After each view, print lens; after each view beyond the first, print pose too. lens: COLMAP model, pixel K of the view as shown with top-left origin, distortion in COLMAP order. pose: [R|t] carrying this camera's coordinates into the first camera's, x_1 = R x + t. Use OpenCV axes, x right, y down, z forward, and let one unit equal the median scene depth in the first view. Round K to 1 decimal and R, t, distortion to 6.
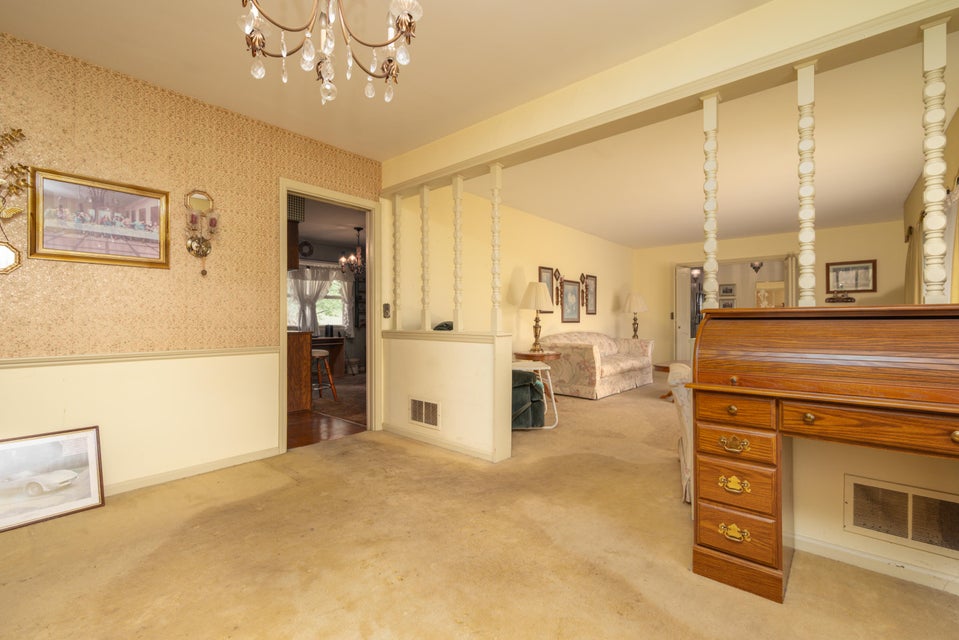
lens RADIAL K [[425.5, 0, 482.1], [0, 425.5, 321.9], [0, 0, 1]] dist [-0.002227, 0.001406]
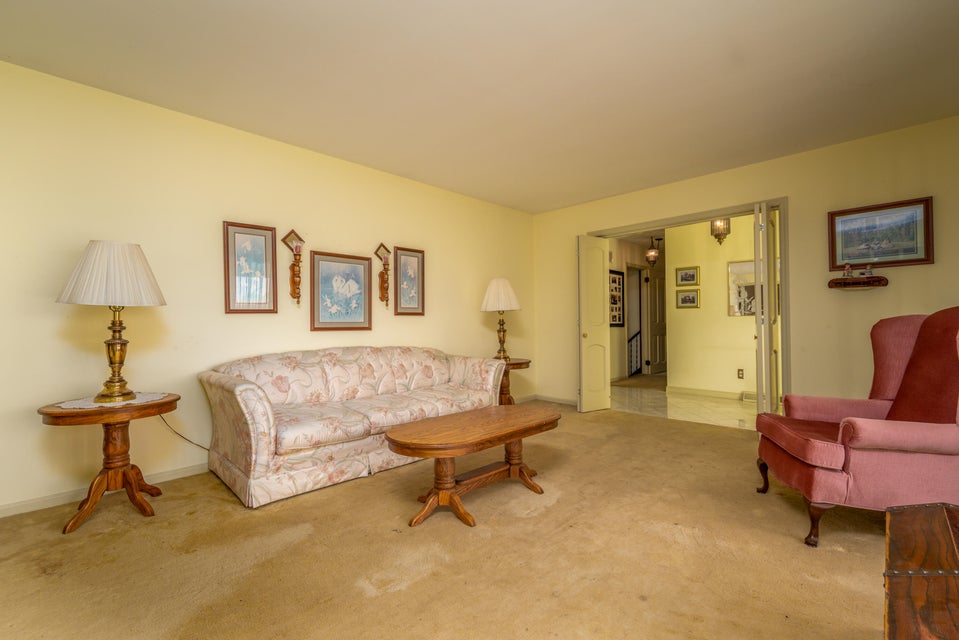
lens RADIAL K [[425.5, 0, 476.5], [0, 425.5, 318.7], [0, 0, 1]] dist [-0.002227, 0.001406]
pose [[0.997246, -0.008760, -0.073645, 0.425648], [0.007670, 0.999857, -0.015068, -0.003422], [0.073767, 0.014462, 0.997171, 0.459928]]
